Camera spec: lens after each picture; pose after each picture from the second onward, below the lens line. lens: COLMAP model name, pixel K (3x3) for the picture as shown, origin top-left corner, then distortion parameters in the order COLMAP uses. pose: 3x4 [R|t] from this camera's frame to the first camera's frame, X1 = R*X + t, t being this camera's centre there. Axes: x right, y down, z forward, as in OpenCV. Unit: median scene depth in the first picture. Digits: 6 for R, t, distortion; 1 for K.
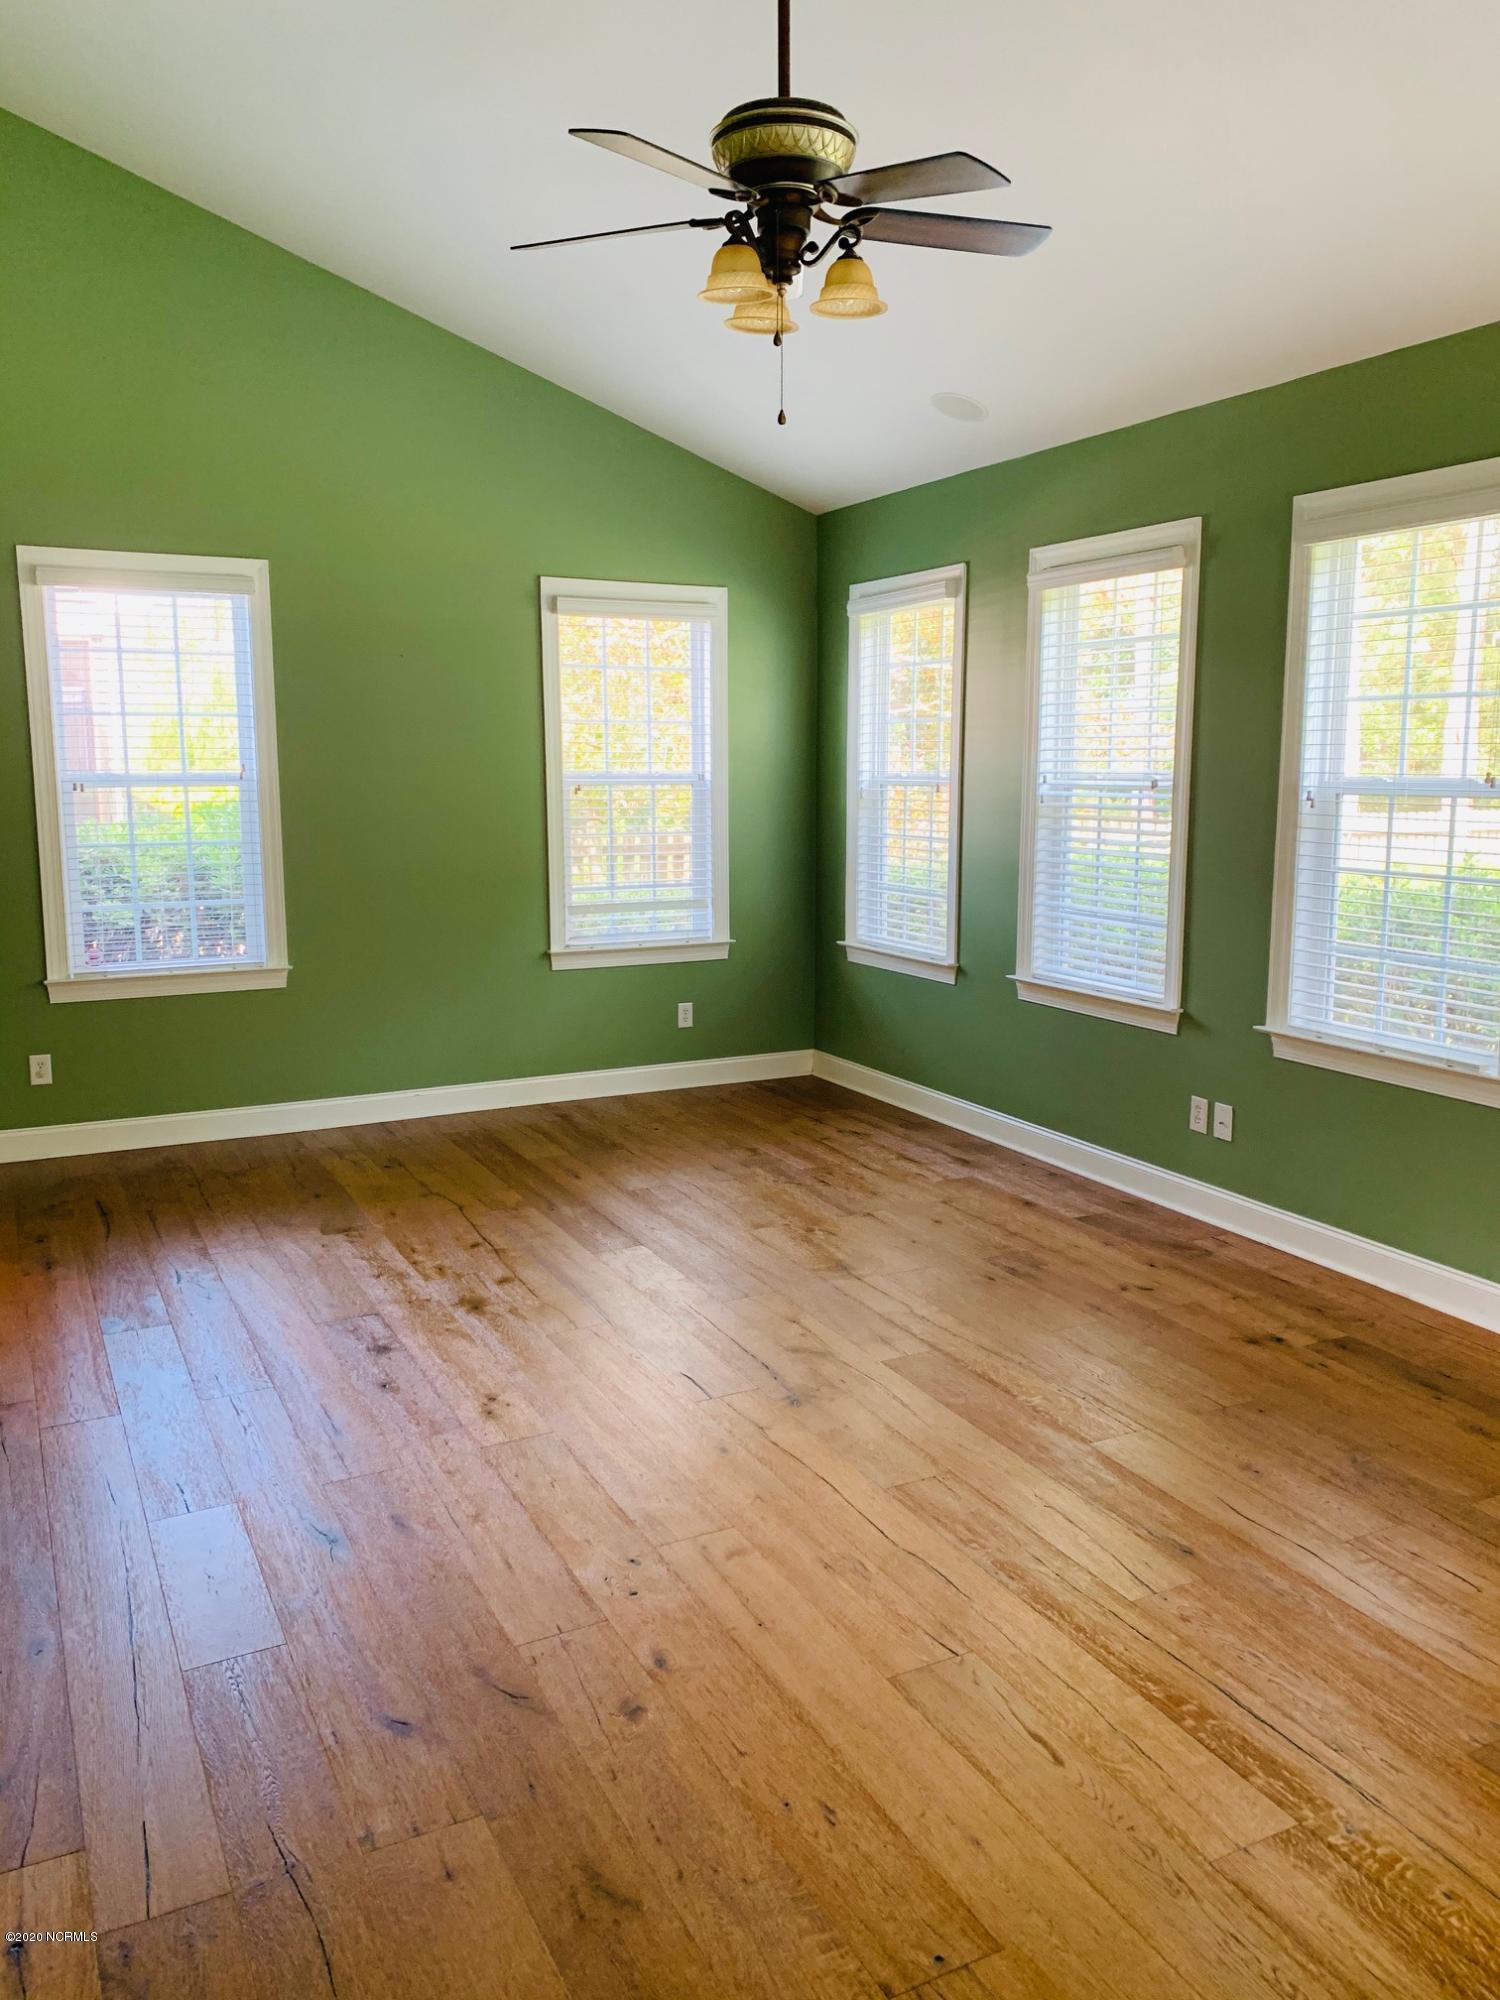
lens RADIAL K [[1514.5, 0, 748.9], [0, 1514.5, 973.1], [0, 0, 1]] dist [0.193830, -0.469949]
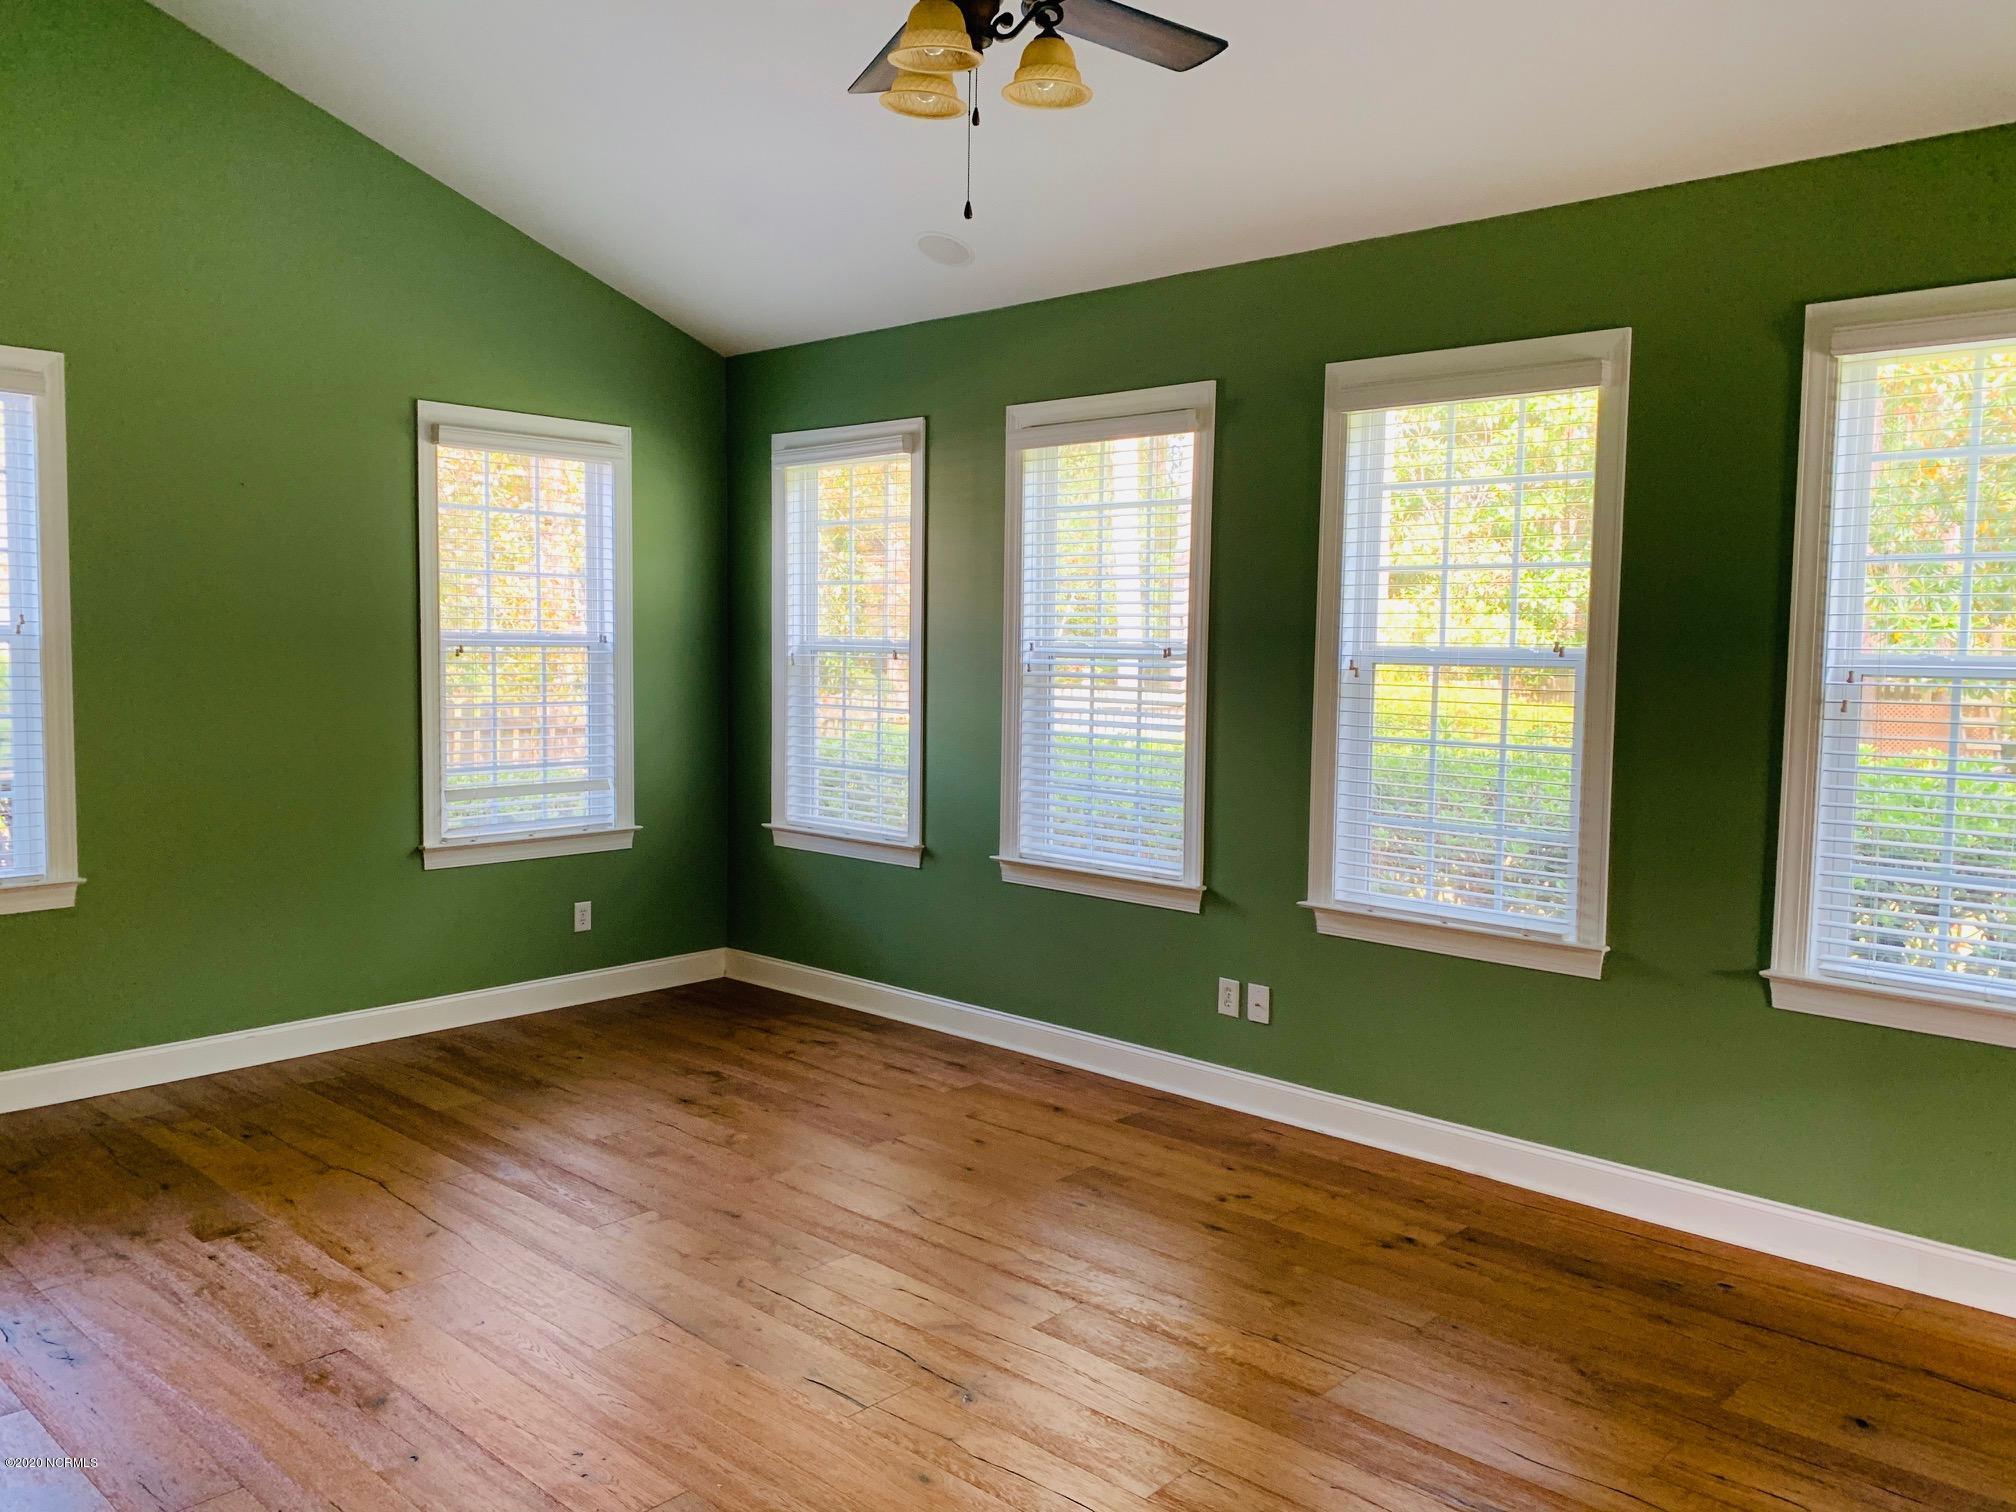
lens RADIAL K [[1540.2, 0, 1002.6], [0, 1540.2, 732.3], [0, 0, 1]] dist [0.098370, -0.154378]
pose [[0.940076, -0.007033, 0.340892, -0.146427], [0.033090, 0.996950, -0.070684, -0.007444], [-0.339355, 0.077729, 0.937441, 0.122464]]
